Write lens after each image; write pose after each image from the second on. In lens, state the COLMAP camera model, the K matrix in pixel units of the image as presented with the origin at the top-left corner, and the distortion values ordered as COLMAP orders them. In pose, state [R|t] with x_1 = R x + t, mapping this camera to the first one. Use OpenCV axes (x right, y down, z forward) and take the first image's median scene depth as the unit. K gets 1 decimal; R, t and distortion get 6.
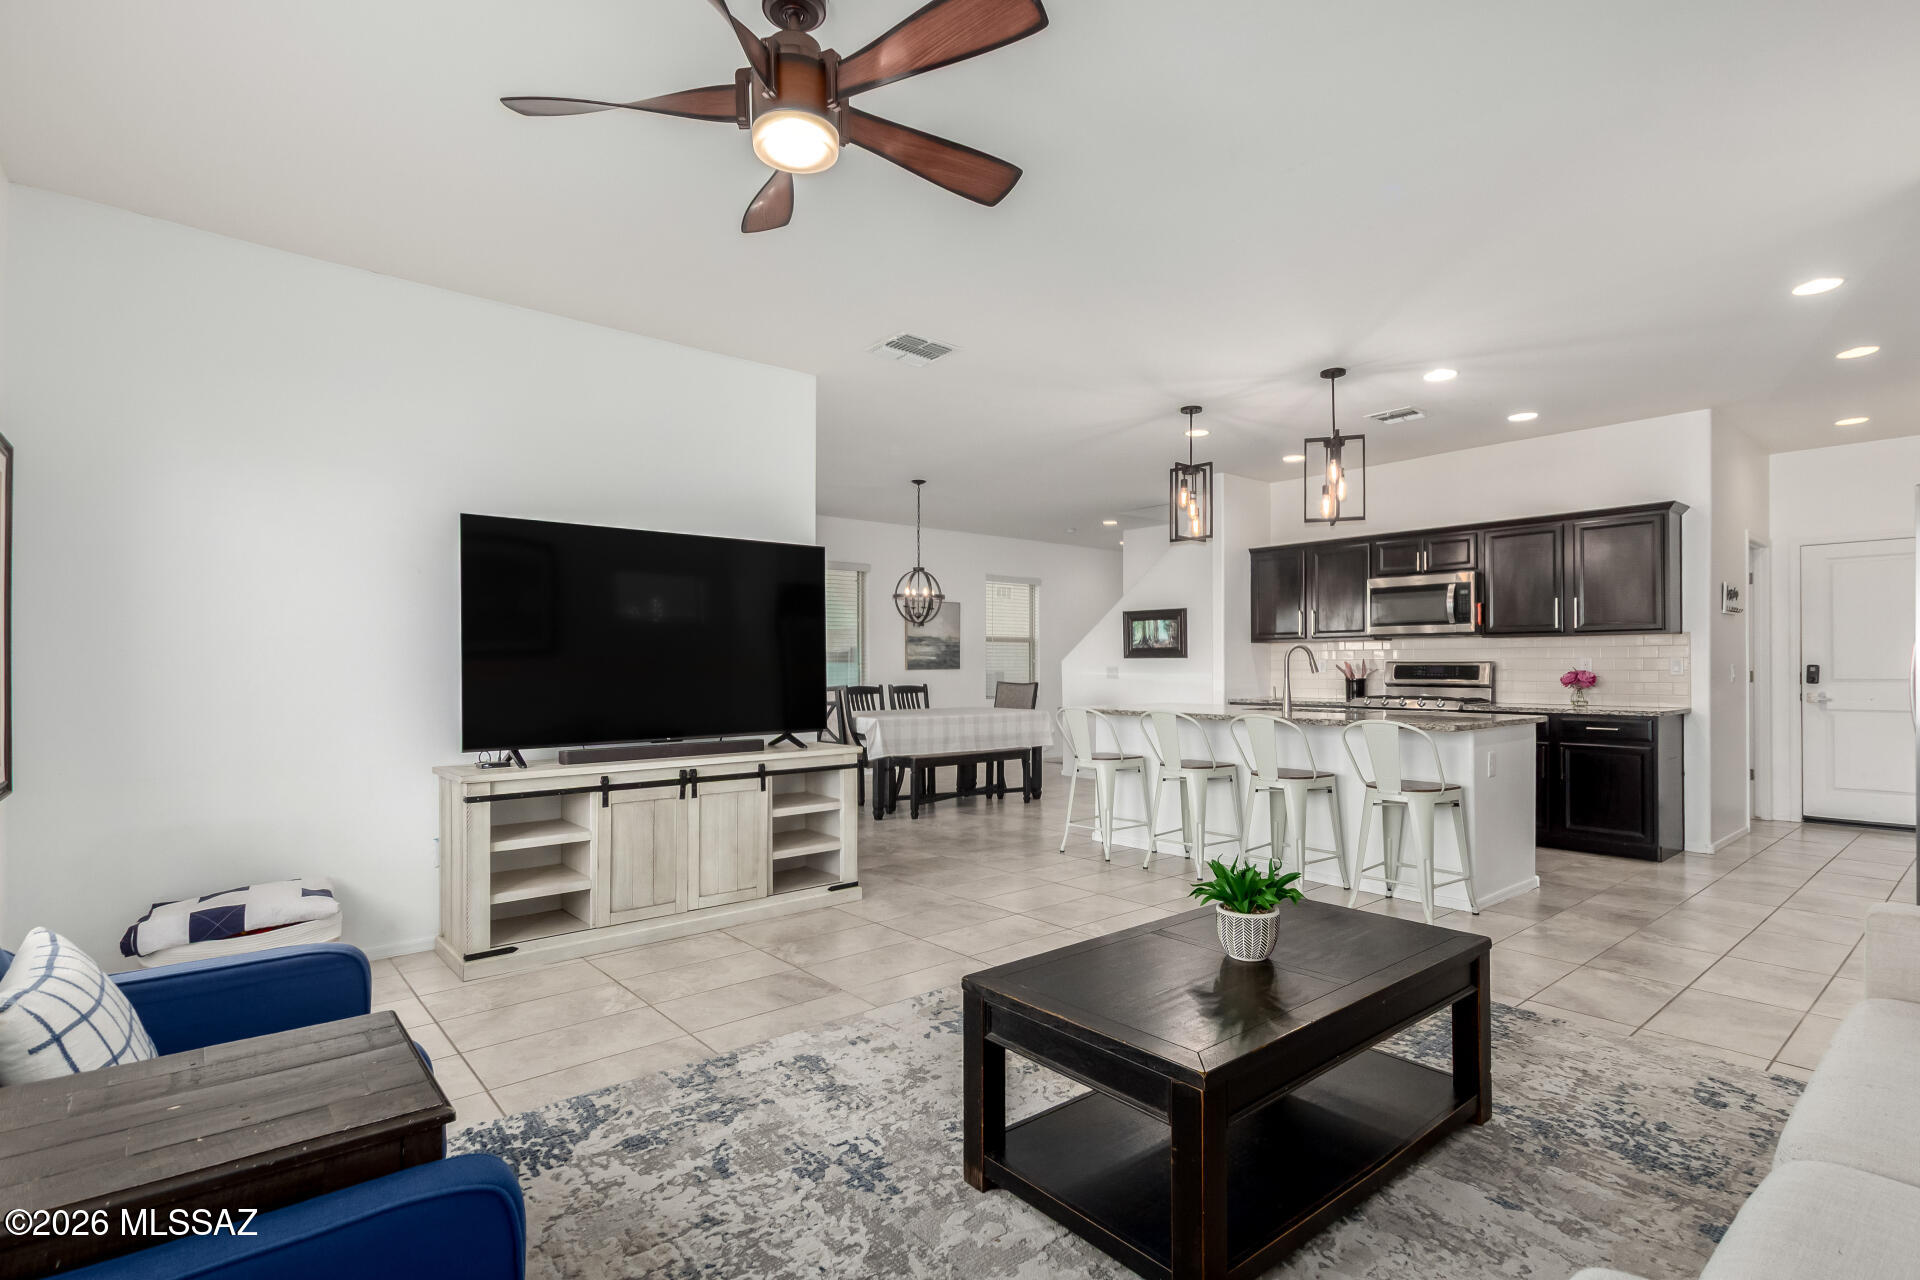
lens RADIAL K [[929.6, 0, 983.6], [0, 929.6, 664.8], [0, 0, 1]] dist [0.007697, -0.001645]
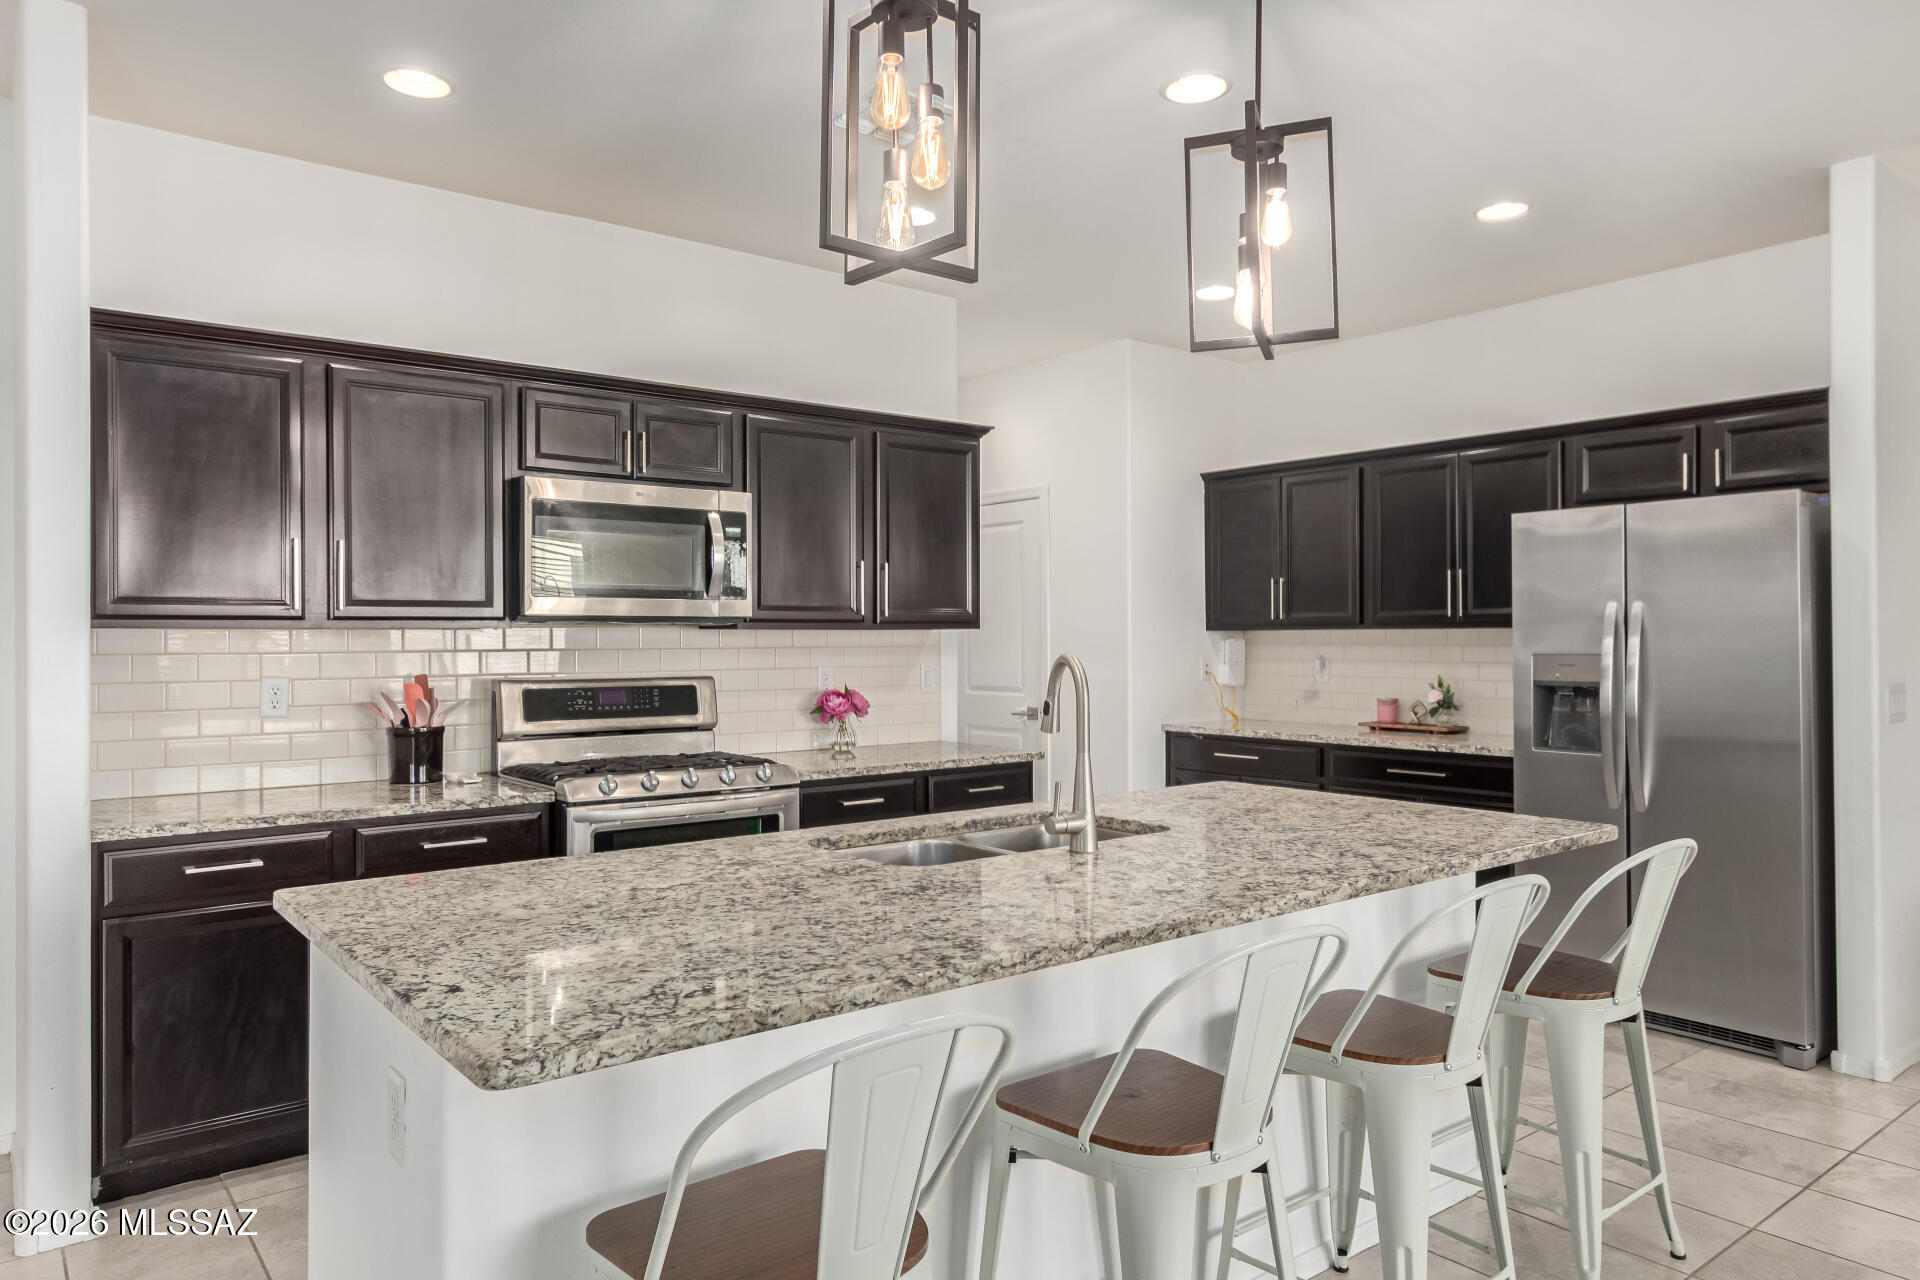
lens RADIAL K [[1257.0, 0, 957.3], [0, 1257.0, 614.3], [0, 0, 1]] dist [-0.011175, -0.001795]
pose [[0.054147, 0.015294, 0.998416, -0.125518], [0.001317, 0.999881, -0.015387, -0.028498], [-0.998532, 0.002148, 0.054121, 0.918663]]
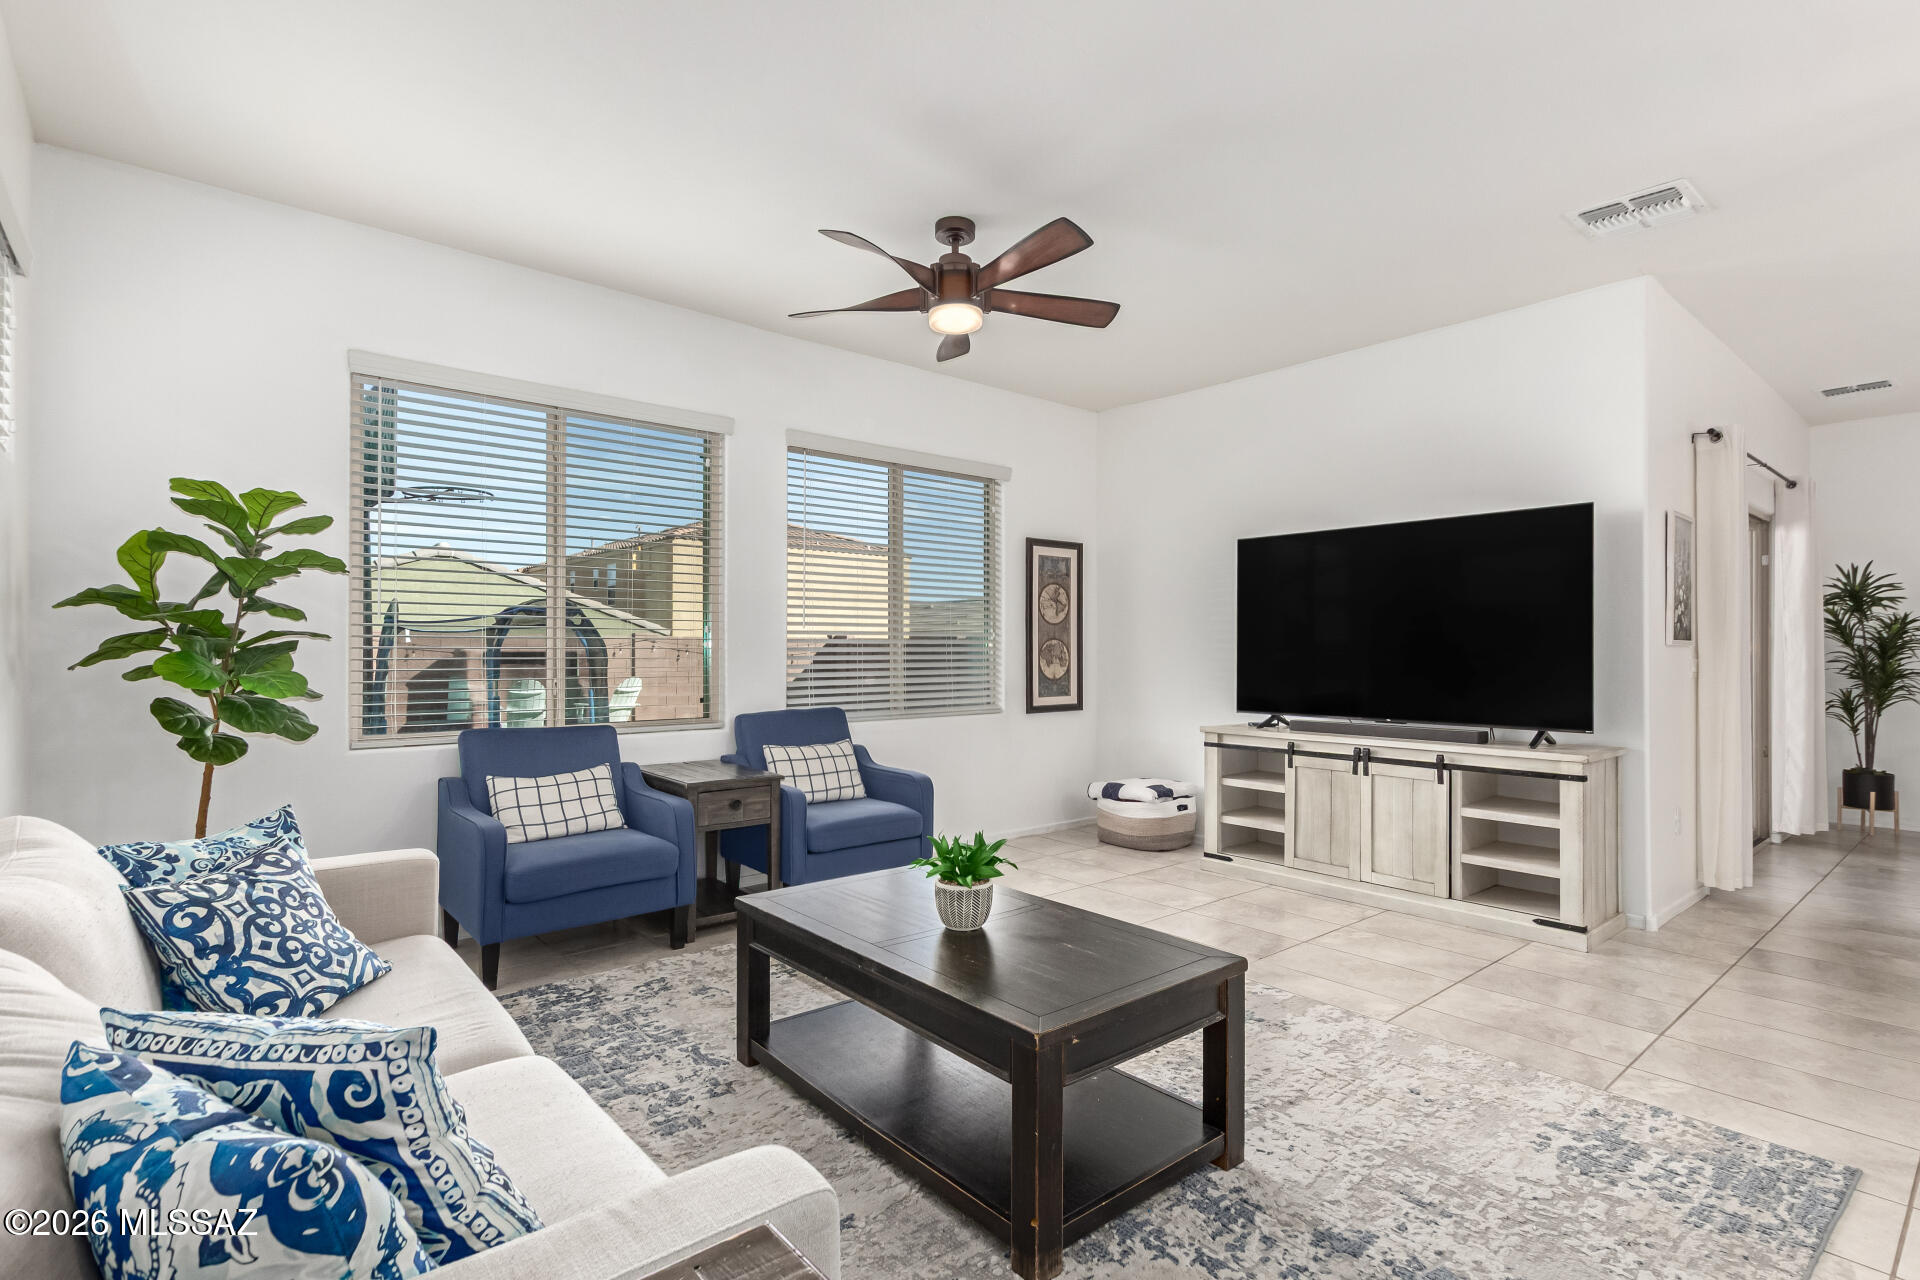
lens RADIAL K [[922.3, 0, 967.7], [0, 922.3, 651.4], [0, 0, 1]] dist [0.009290, -0.000475]
pose [[-0.013118, 0.003406, -0.999908, 0.502913], [-0.002403, 0.999991, 0.003437, 0.000351], [0.999911, 0.002447, -0.013109, 0.385280]]
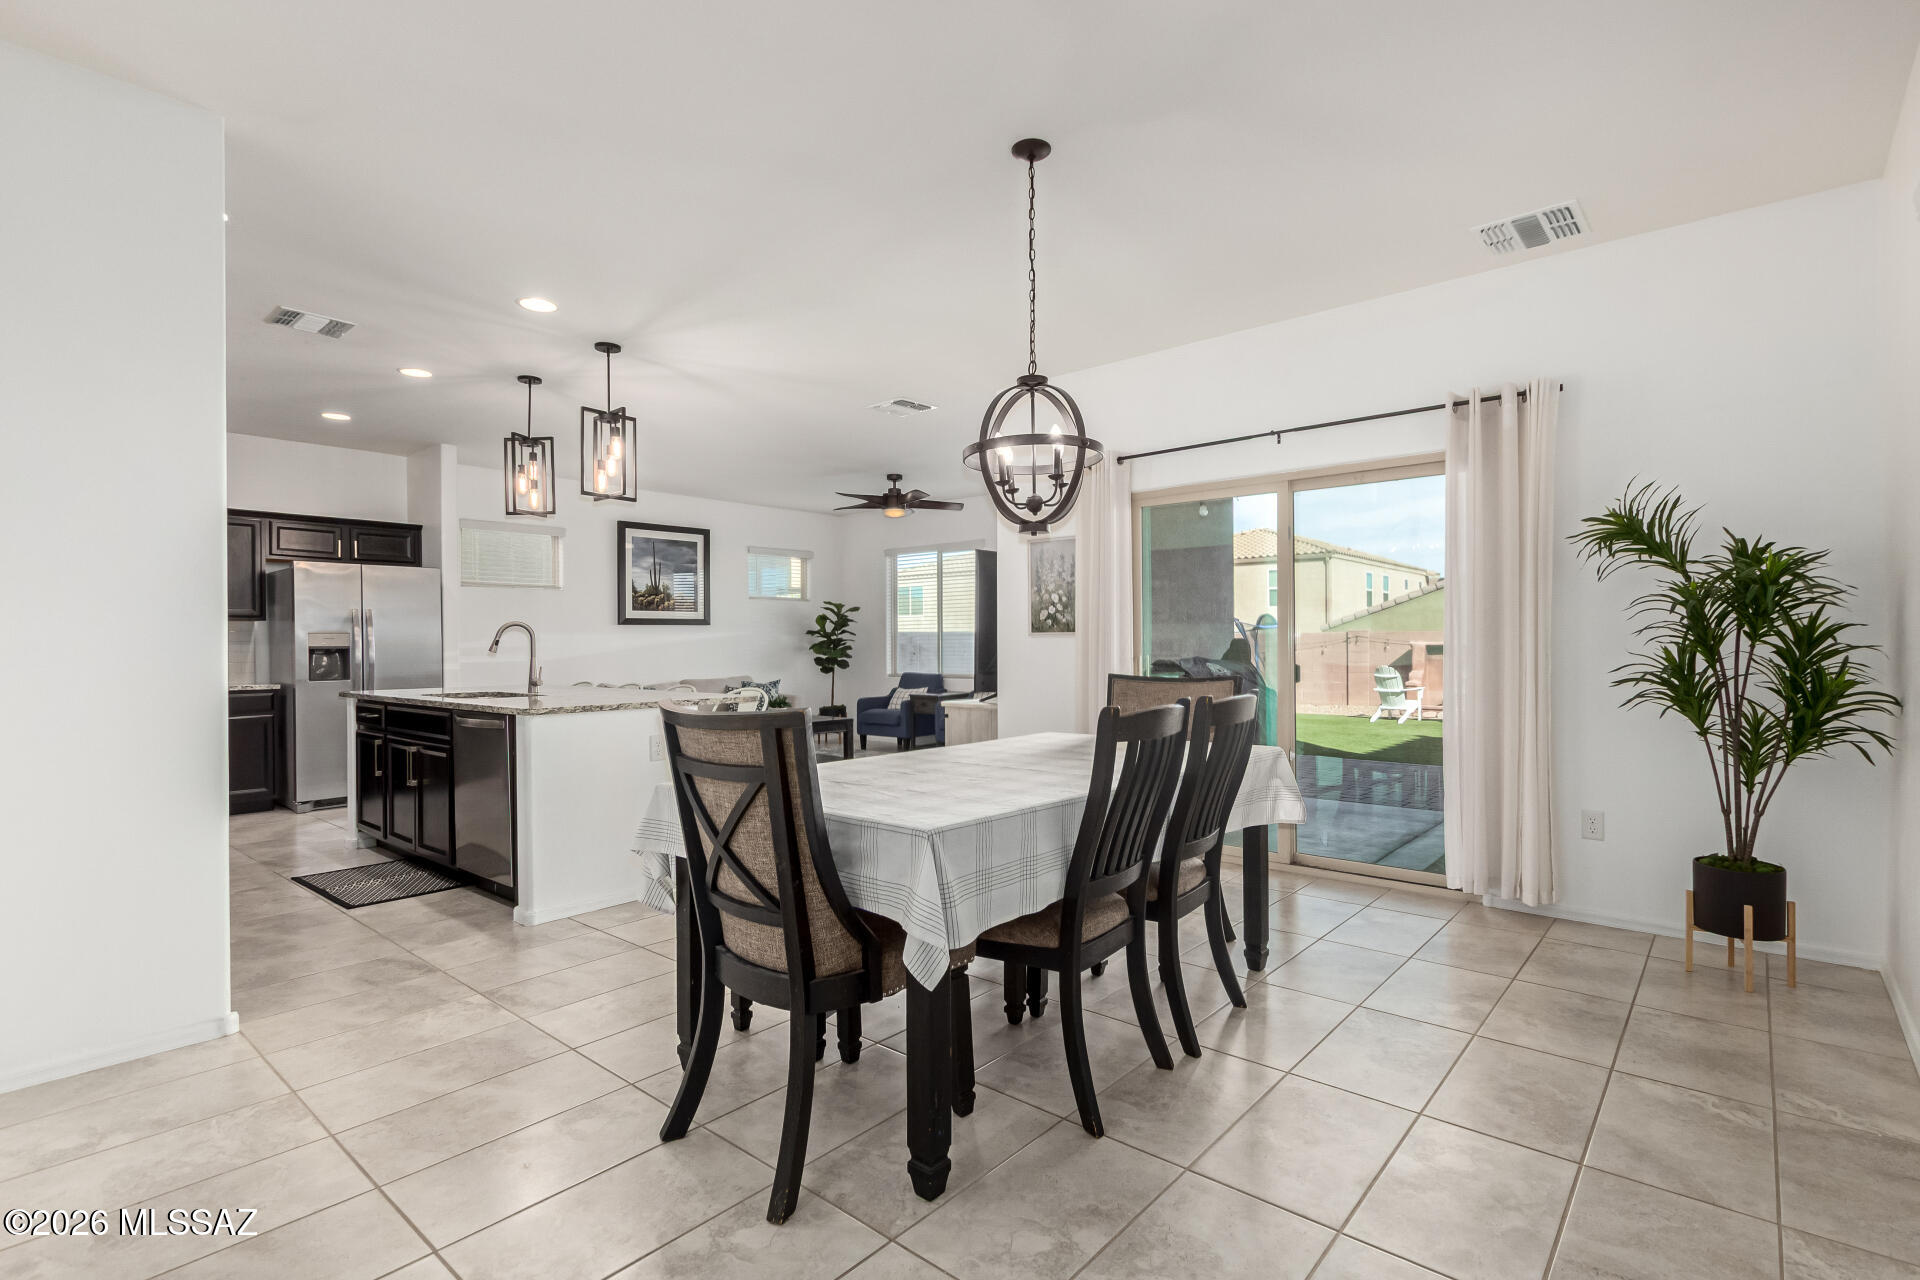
lens RADIAL K [[906.2, 0, 973.3], [0, 906.2, 645.1], [0, 0, 1]] dist [0.007323, -0.001693]
pose [[-0.990315, 0.010456, -0.138443, 0.009445], [0.010303, 0.999945, 0.001822, 0.002635], [0.138455, 0.000378, -0.990369, 1.797603]]
